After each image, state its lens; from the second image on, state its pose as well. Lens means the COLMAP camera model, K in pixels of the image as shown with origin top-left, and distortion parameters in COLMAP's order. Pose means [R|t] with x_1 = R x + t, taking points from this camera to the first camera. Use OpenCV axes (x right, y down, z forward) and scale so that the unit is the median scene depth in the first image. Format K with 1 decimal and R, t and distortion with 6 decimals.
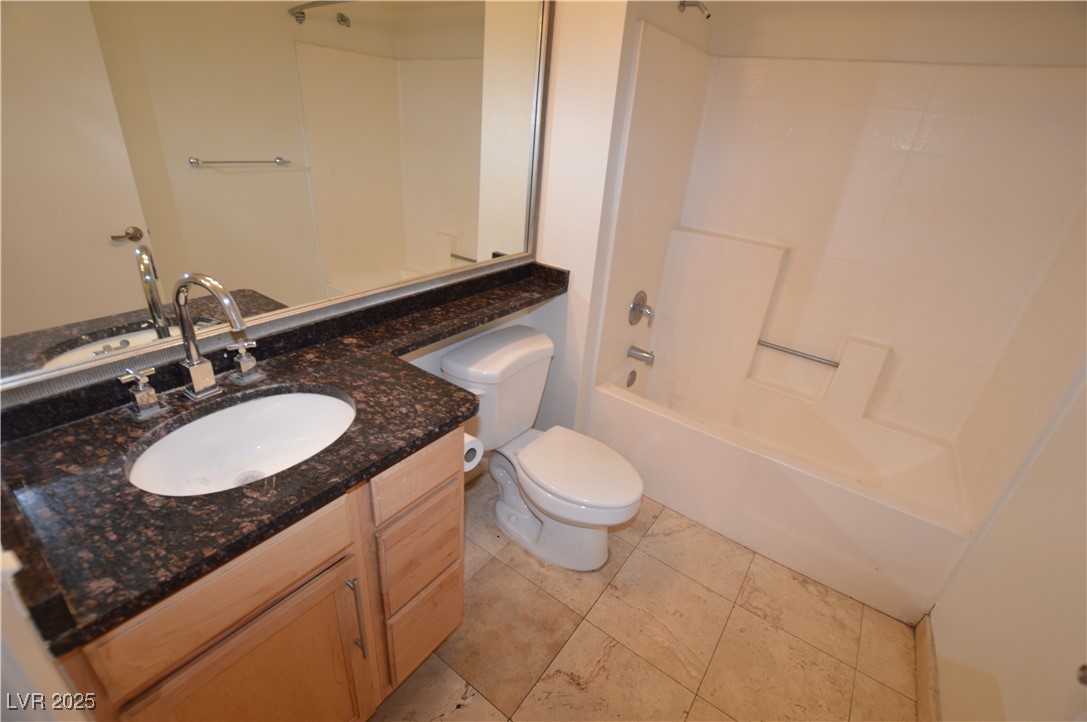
lens RADIAL K [[485.0, 0, 540.6], [0, 485.0, 361.8], [0, 0, 1]] dist [-0.026760, 0.000197]
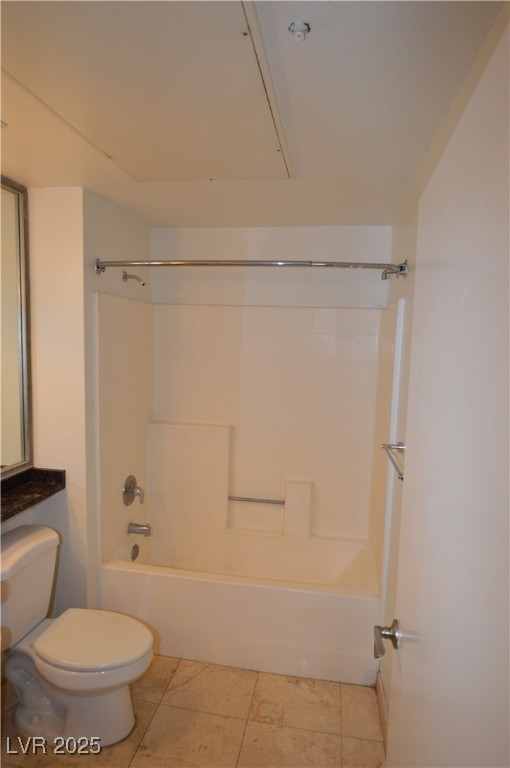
lens RADIAL K [[469.0, 0, 252.0], [0, 469.0, 384.3], [0, 0, 1]] dist [-0.006390, 0.005290]
pose [[0.899405, -0.098142, 0.425956, 0.002101], [0.232914, 0.932210, -0.277013, 0.048748], [-0.369894, 0.348358, 0.861293, -0.274707]]
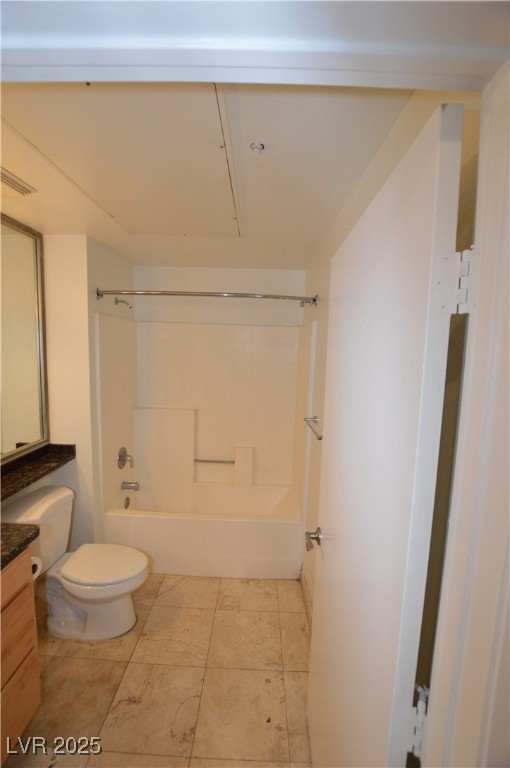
lens RADIAL K [[342.6, 0, 251.5], [0, 342.6, 383.3], [0, 0, 1]] dist [-0.026760, 0.000197]
pose [[0.823439, -0.114937, 0.555641, -0.069149], [0.284451, 0.930945, -0.228975, 0.056300], [-0.490953, 0.346600, 0.799271, -0.302947]]
